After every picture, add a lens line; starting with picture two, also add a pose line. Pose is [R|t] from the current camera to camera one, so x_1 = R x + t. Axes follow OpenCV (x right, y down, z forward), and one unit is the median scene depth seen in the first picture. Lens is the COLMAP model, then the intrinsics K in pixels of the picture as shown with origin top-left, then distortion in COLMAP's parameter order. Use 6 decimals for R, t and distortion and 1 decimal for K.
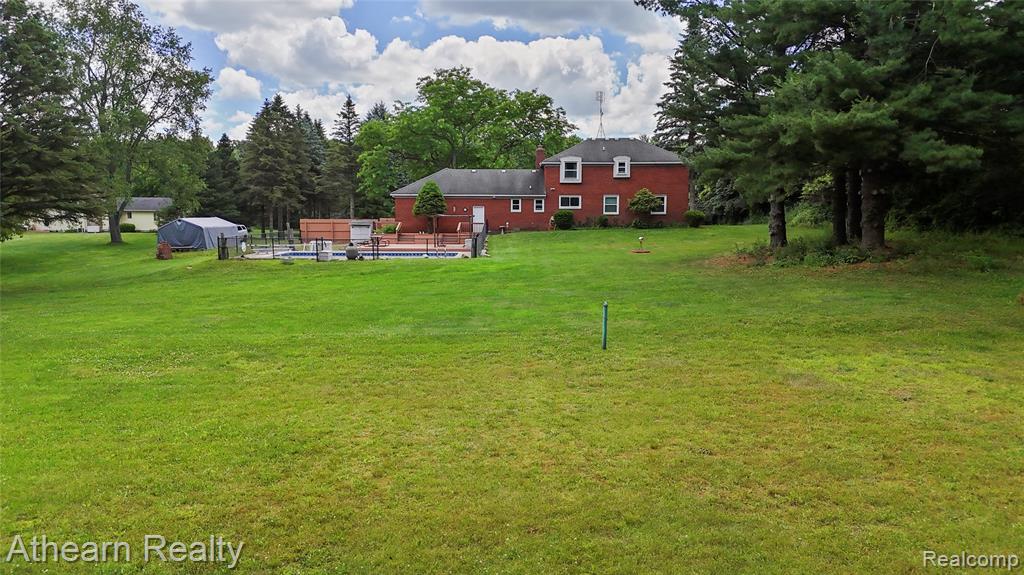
lens RADIAL K [[750.3, 0, 513.6], [0, 750.3, 286.0], [0, 0, 1]] dist [0.012215, 0.000758]
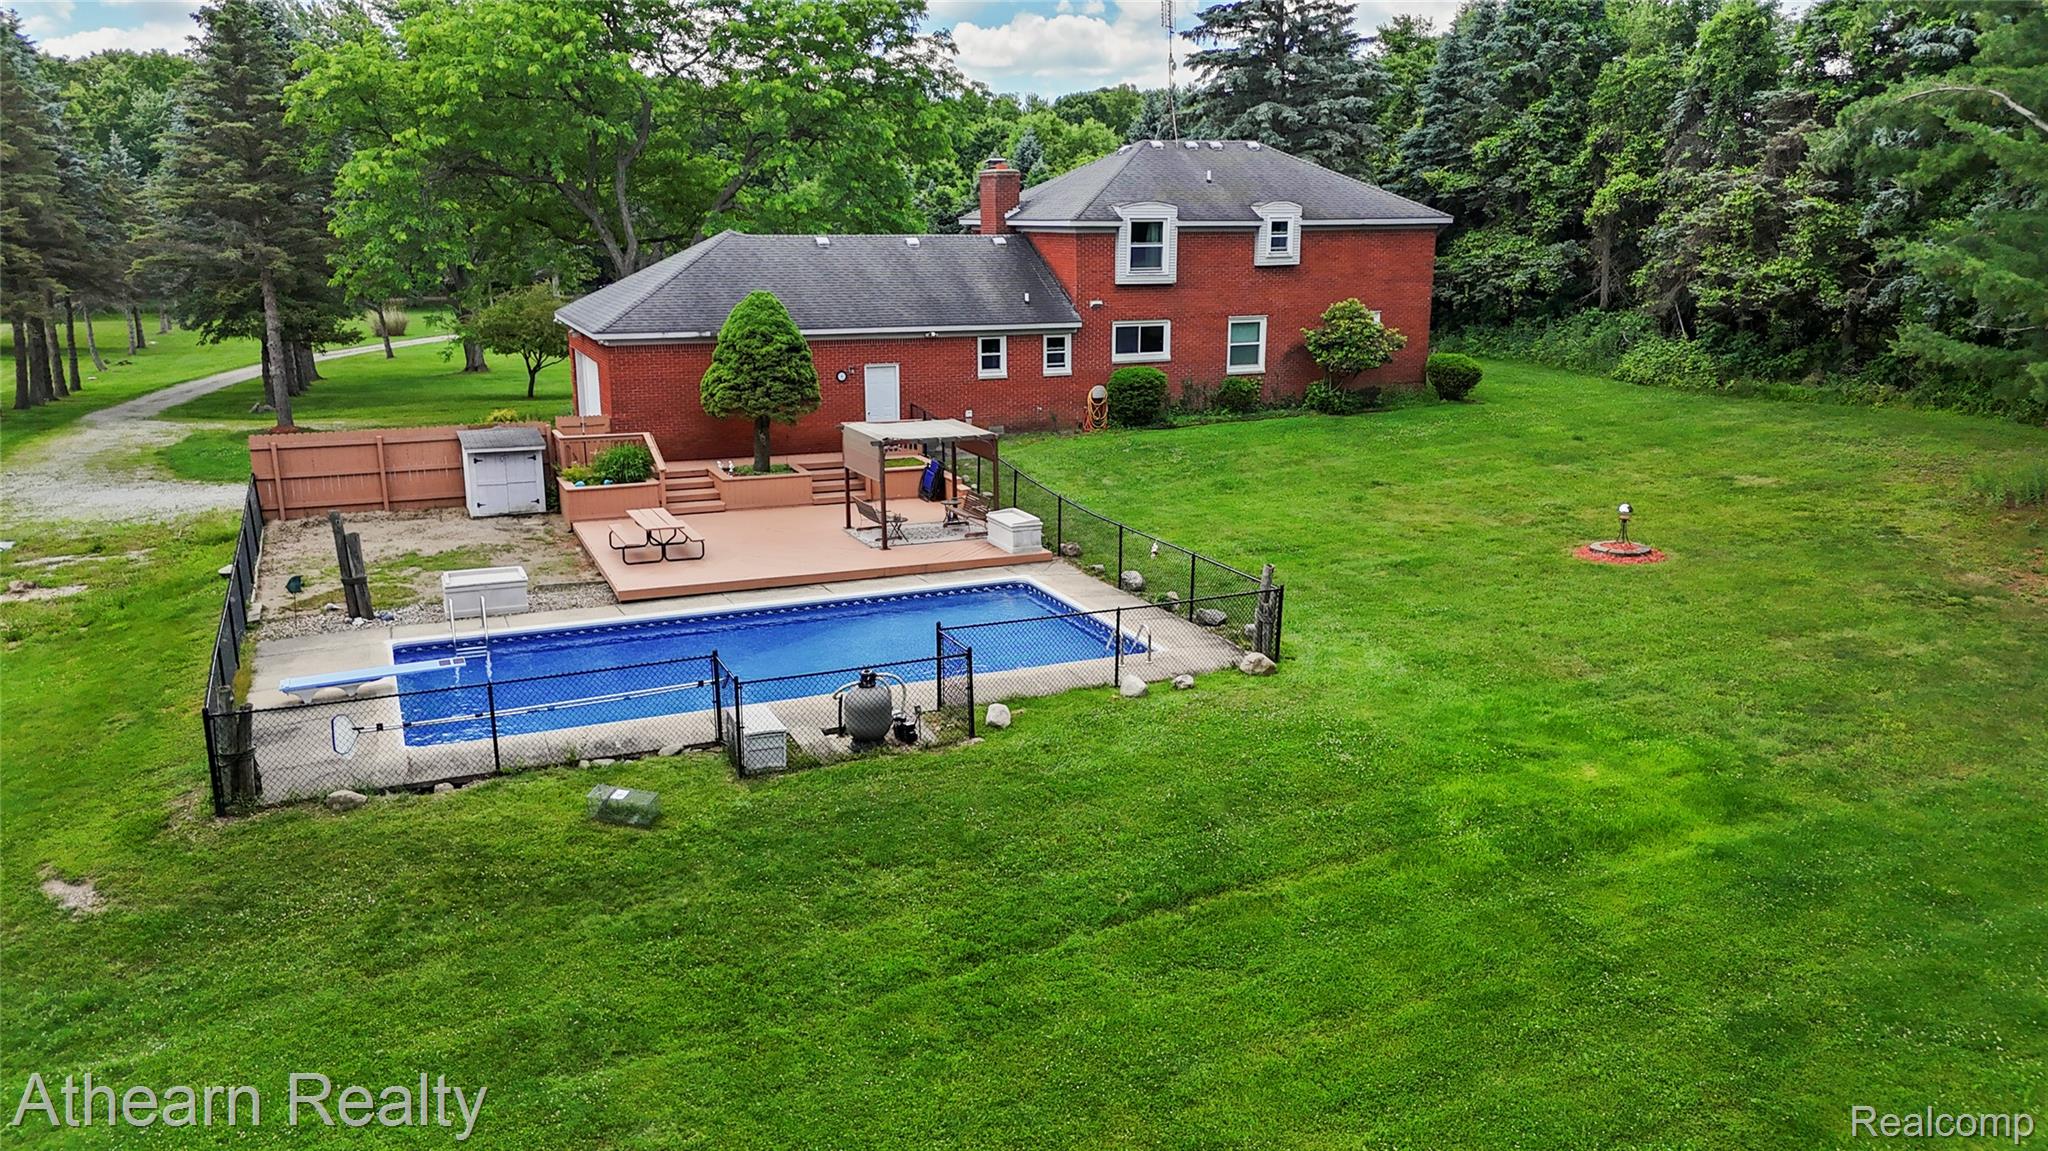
lens RADIAL K [[1500.7, 0, 1018.4], [0, 1500.7, 574.9], [0, 0, 1]] dist [0.012215, 0.000758]
pose [[0.918151, -0.094092, 0.384896, -0.244889], [0.041052, 0.988757, 0.143784, -0.107678], [-0.394097, -0.116214, 0.911692, 0.398608]]
